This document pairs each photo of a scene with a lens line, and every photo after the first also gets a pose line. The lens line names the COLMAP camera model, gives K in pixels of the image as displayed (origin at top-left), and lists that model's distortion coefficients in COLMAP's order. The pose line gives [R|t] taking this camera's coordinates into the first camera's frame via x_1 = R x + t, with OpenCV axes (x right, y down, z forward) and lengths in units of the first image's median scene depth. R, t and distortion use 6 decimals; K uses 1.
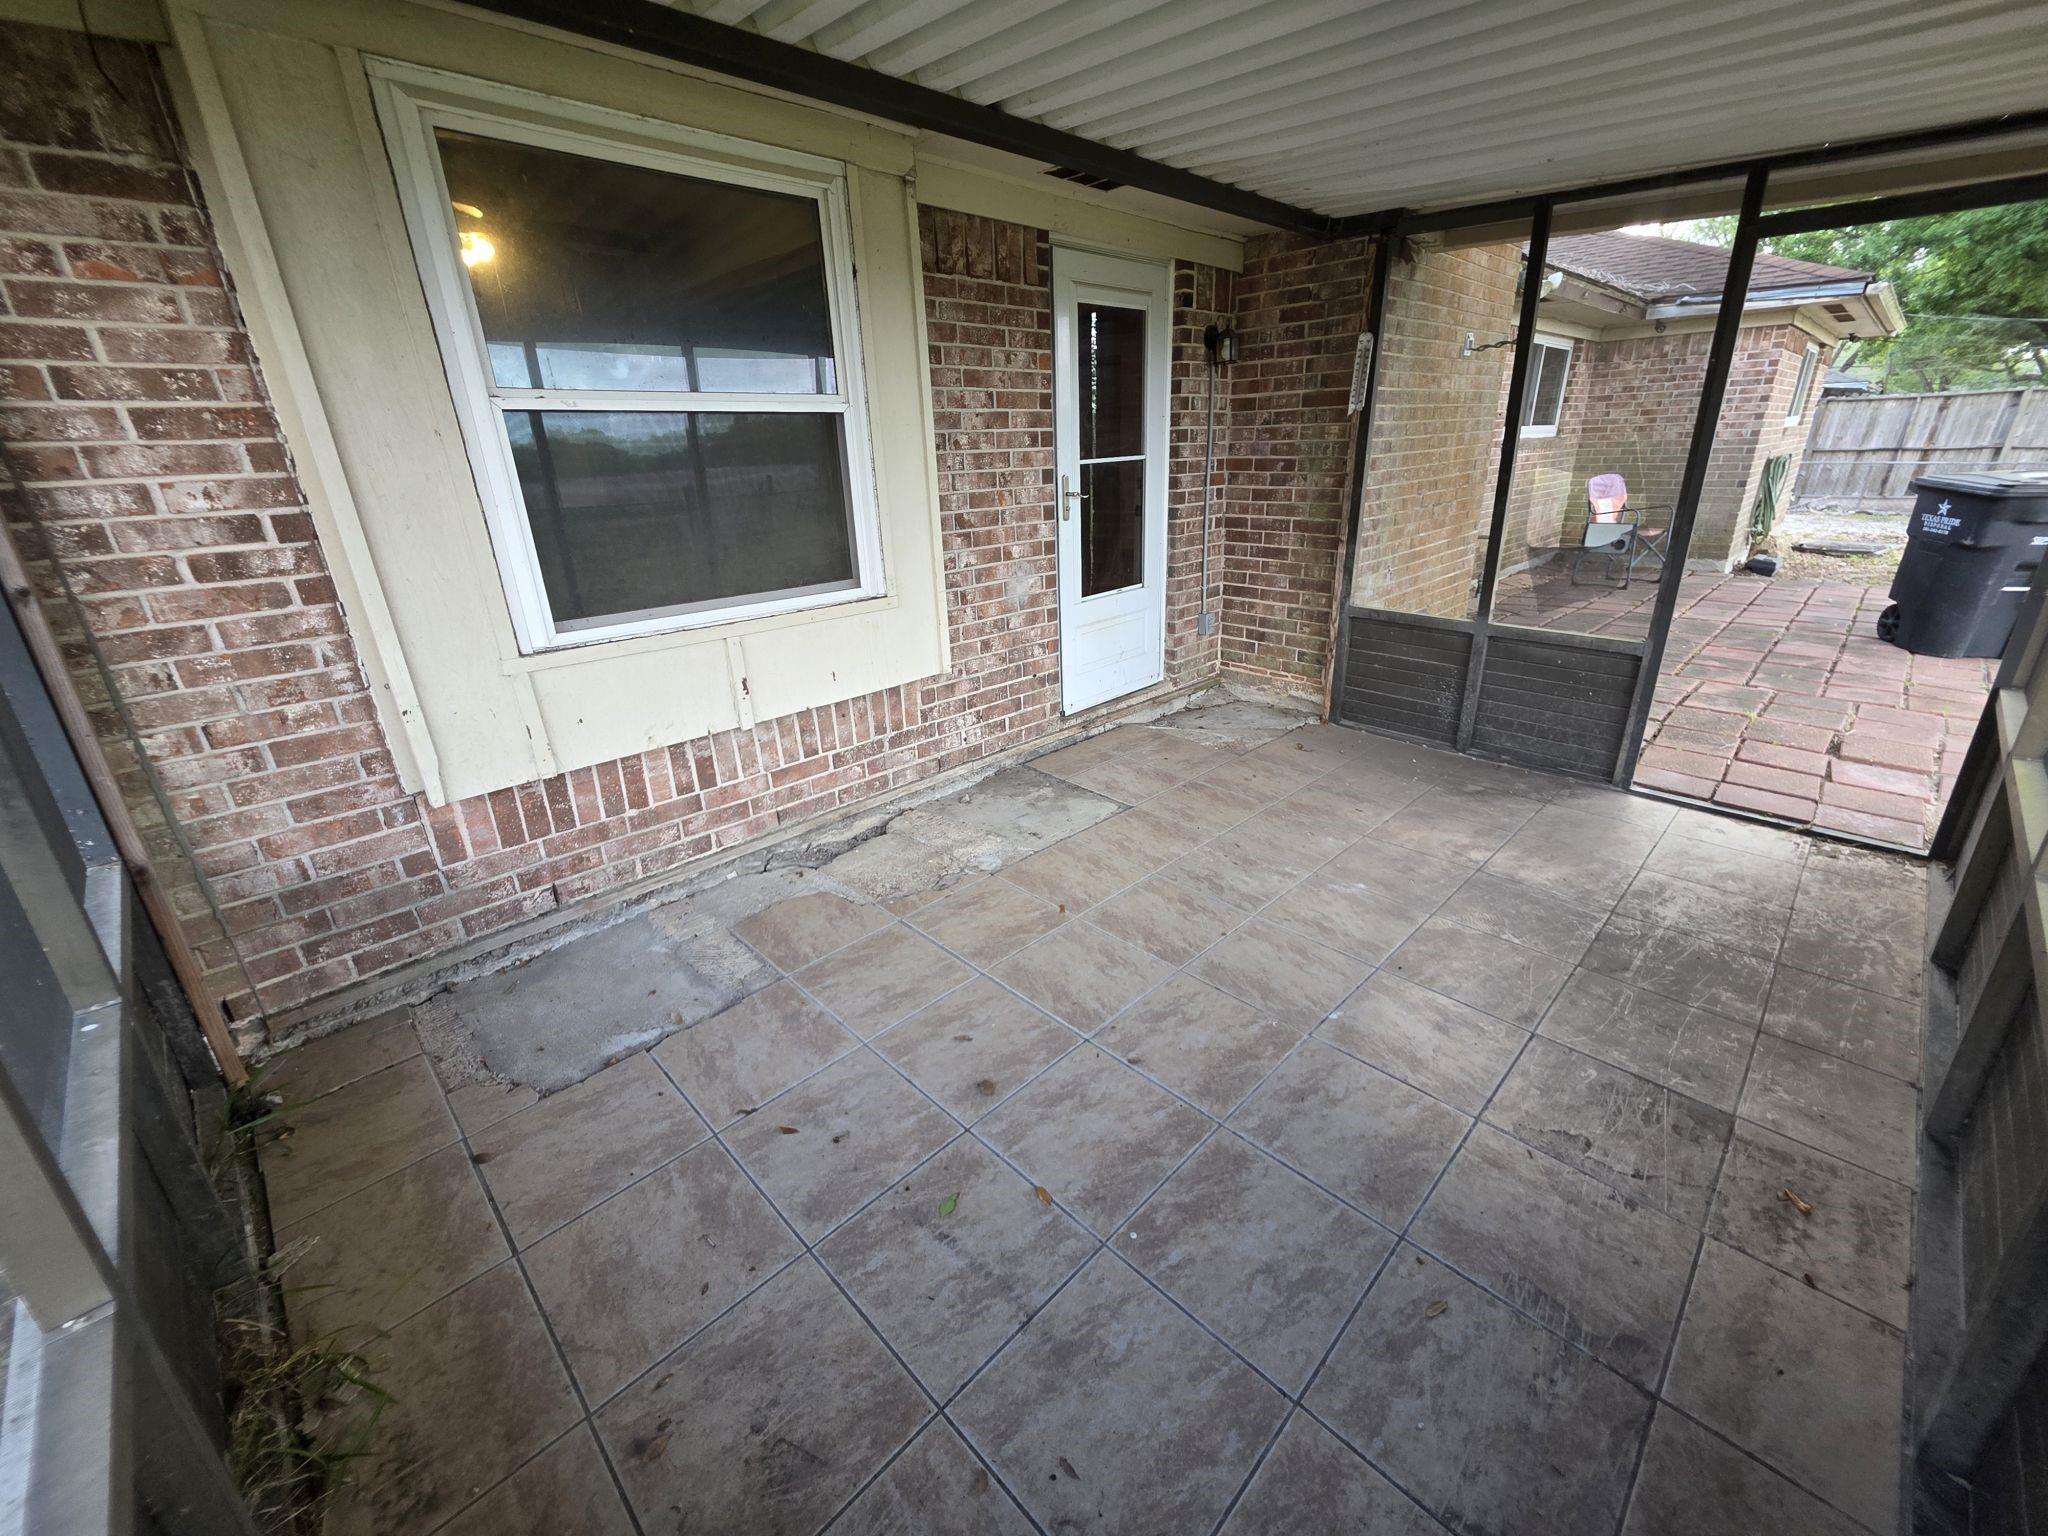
lens RADIAL K [[823.0, 0, 1033.8], [0, 823.0, 755.3], [0, 0, 1]] dist [0.002661, -0.001204]
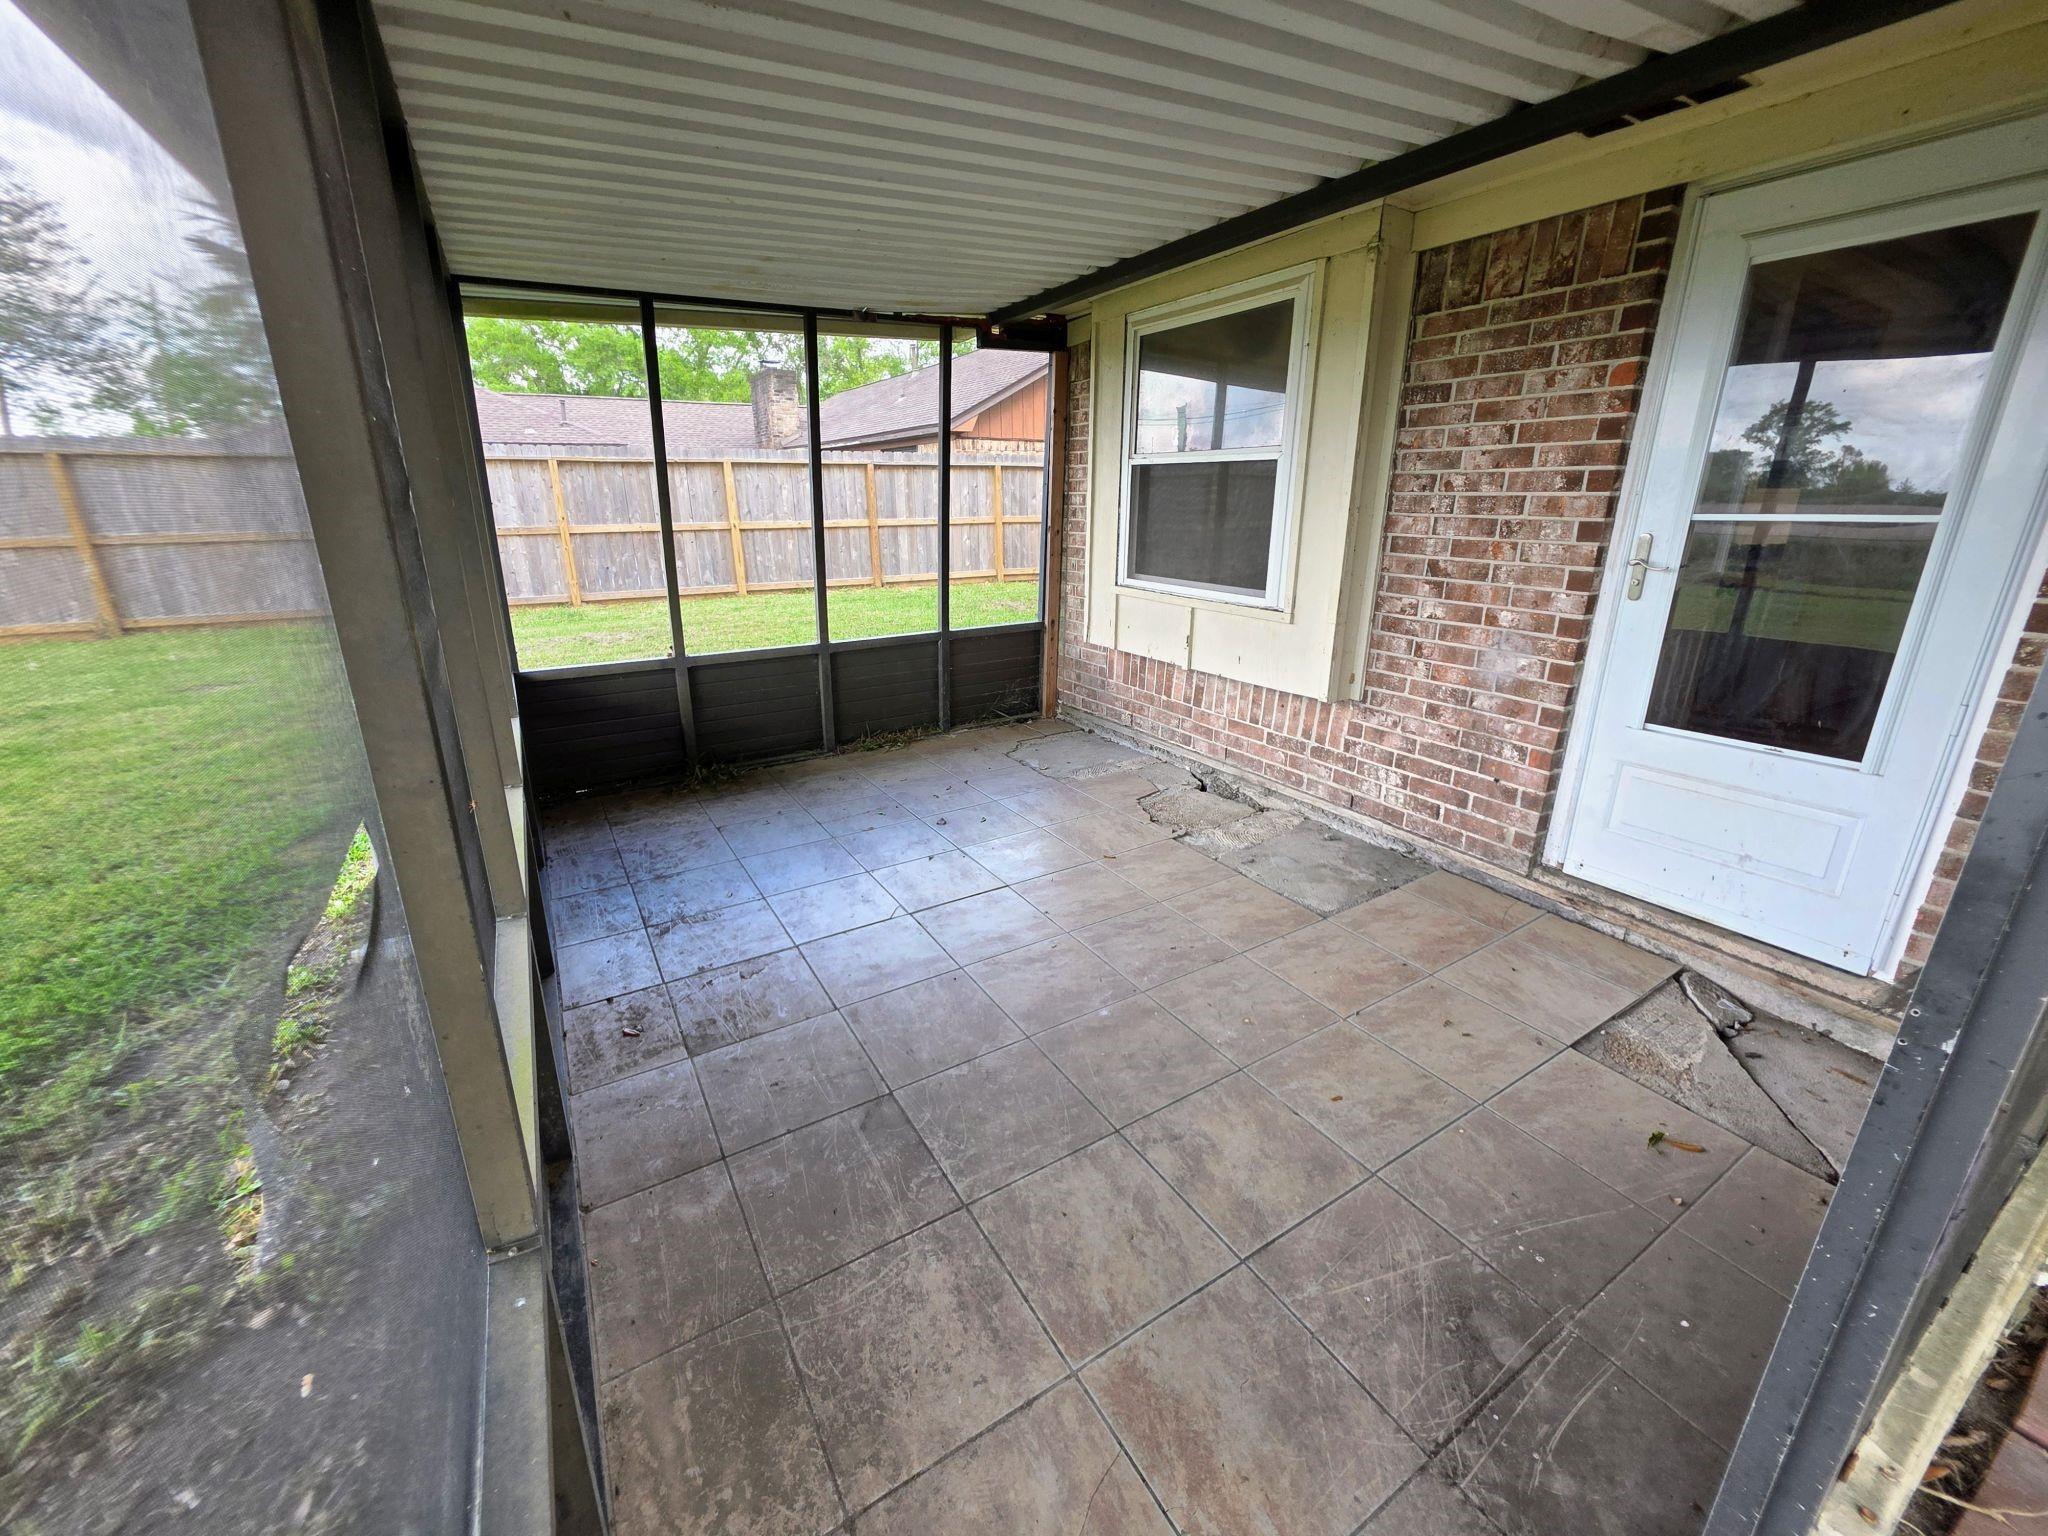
lens RADIAL K [[823.0, 0, 1025.5], [0, 823.0, 746.7], [0, 0, 1]] dist [0.002661, -0.001204]
pose [[-0.229336, 0.314488, -0.921142, 0.918469], [-0.337191, 0.862095, 0.378279, -0.304982], [0.913076, 0.397354, -0.091667, 0.744281]]
